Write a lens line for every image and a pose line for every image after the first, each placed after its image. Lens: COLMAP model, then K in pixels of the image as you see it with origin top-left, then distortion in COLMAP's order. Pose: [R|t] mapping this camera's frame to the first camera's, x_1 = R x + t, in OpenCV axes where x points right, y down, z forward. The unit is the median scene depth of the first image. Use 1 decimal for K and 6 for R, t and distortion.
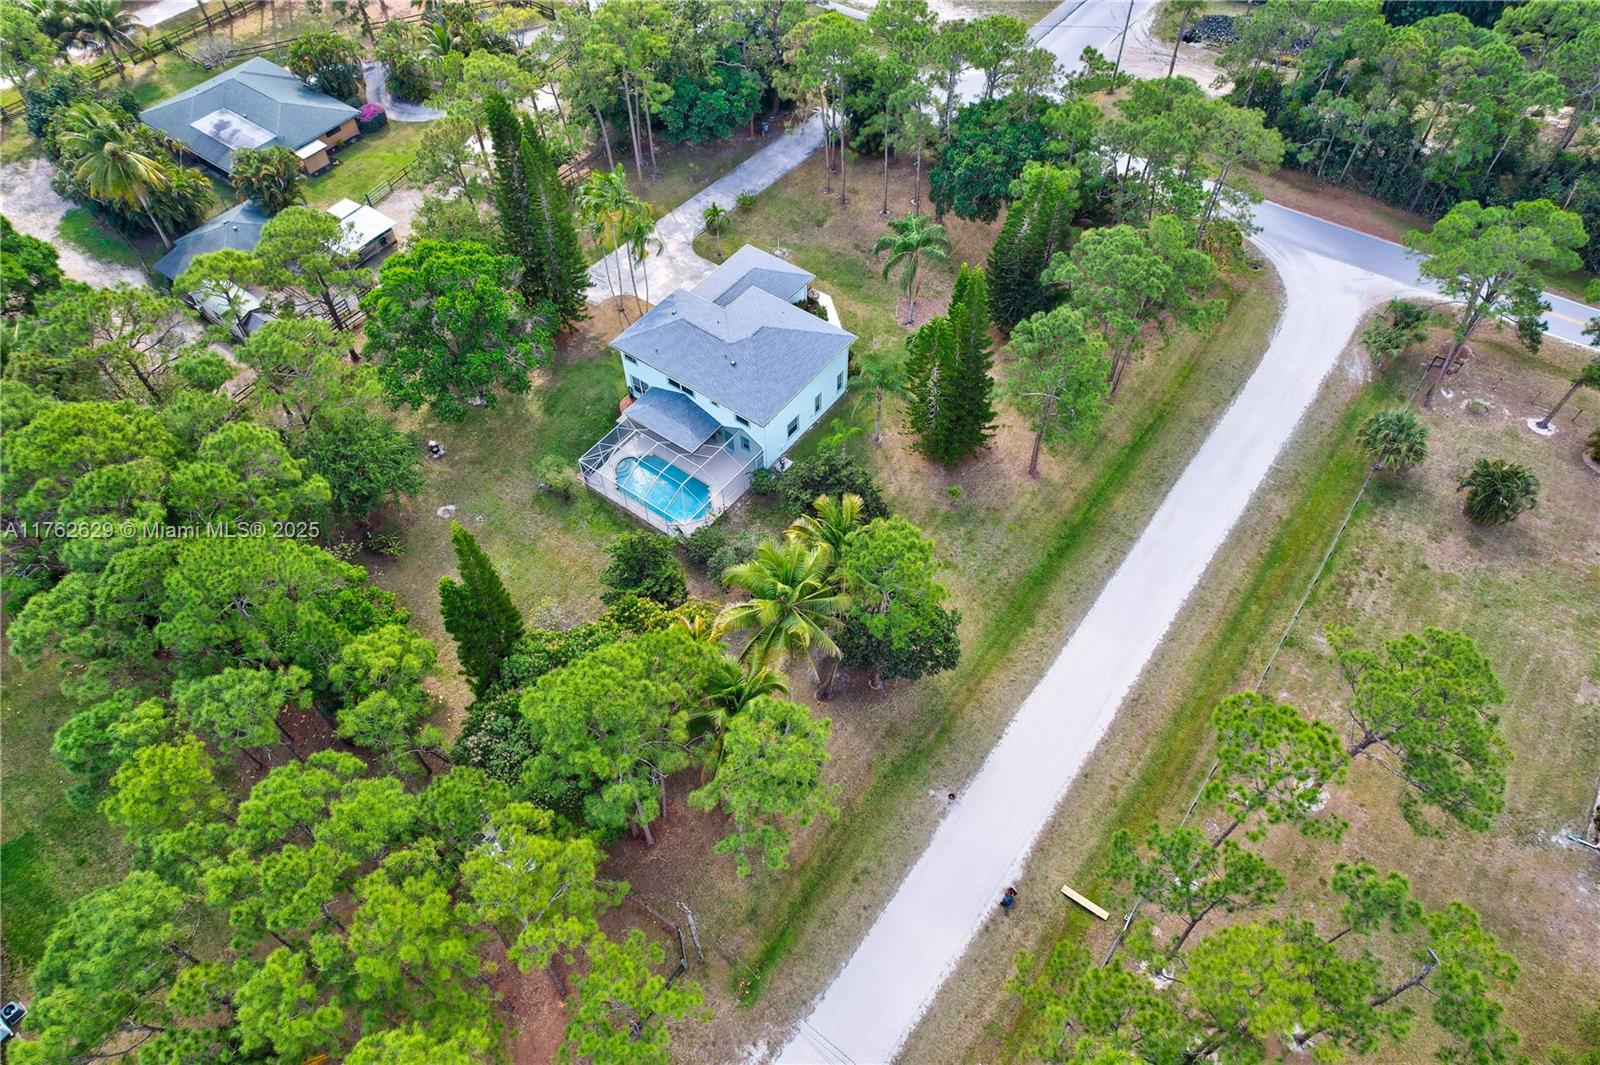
lens RADIAL K [[1015.3, 0, 797.3], [0, 1015.3, 542.4], [0, 0, 1]] dist [-0.070121, 0.062827]
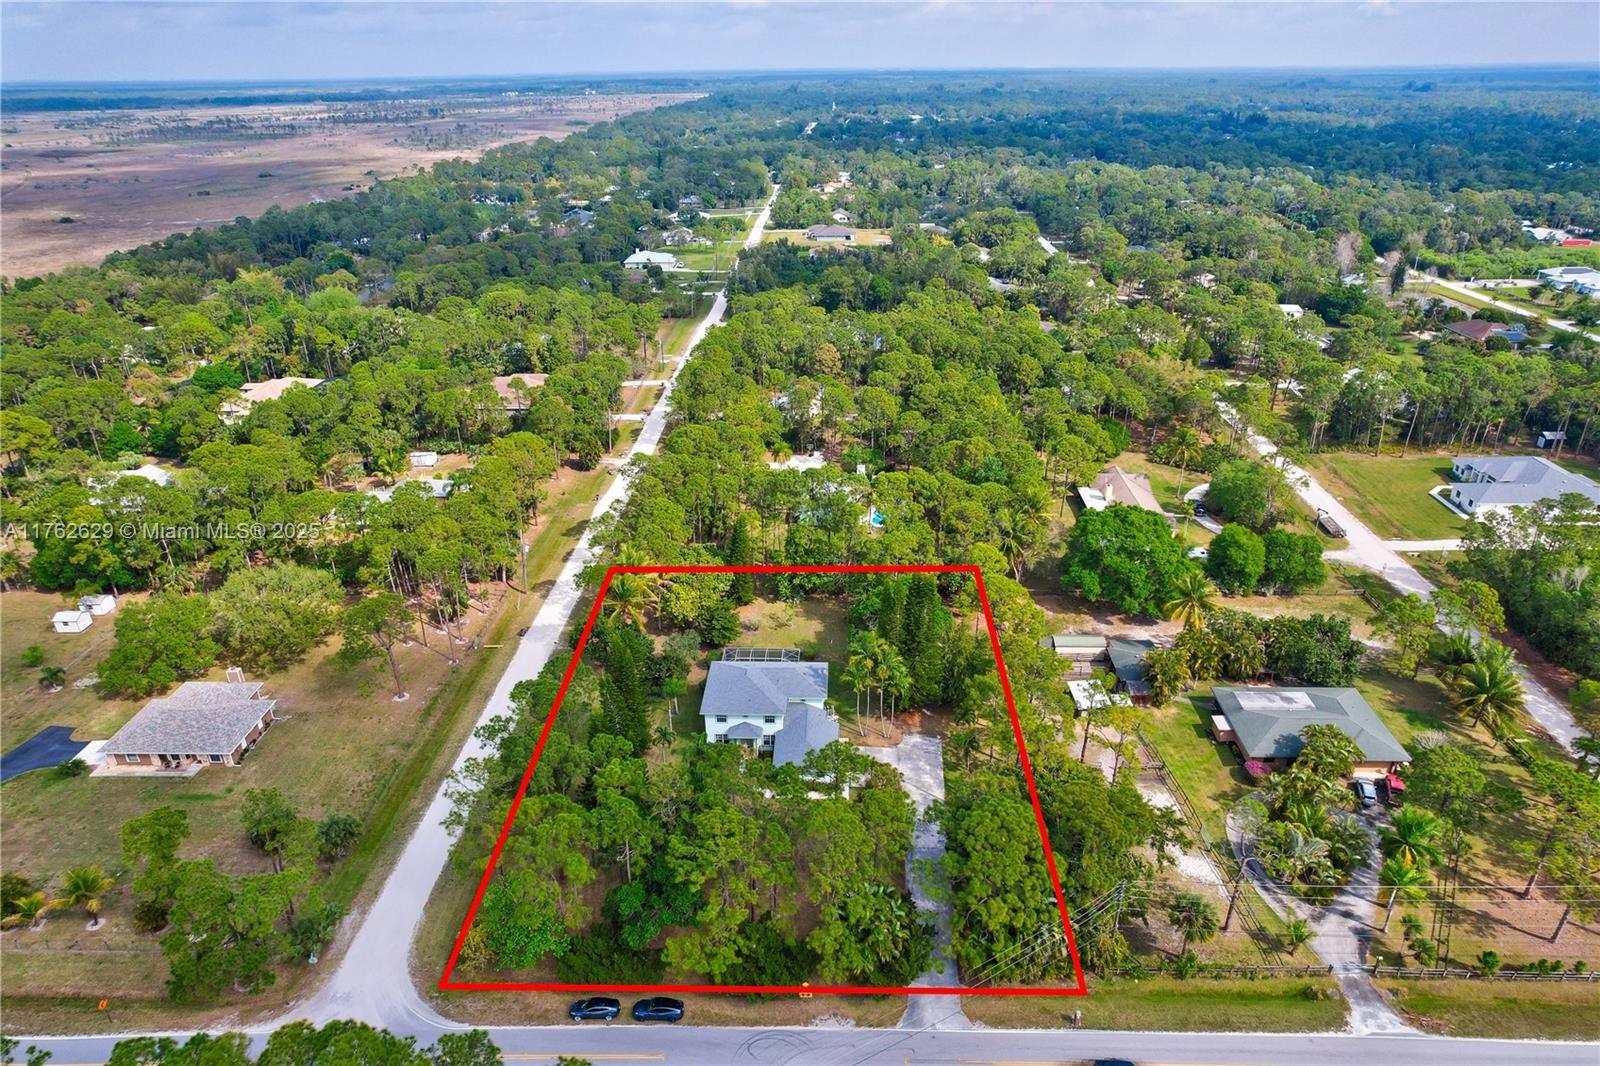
lens RADIAL K [[1028.2, 0, 800.0], [0, 1028.2, 533.0], [0, 0, 1]] dist [-0.042511, 0.000984]
pose [[-0.823683, 0.254886, -0.506537, 0.667971], [-0.444159, 0.265325, 0.855760, -1.707710], [0.352518, 0.929858, -0.105334, 0.969787]]
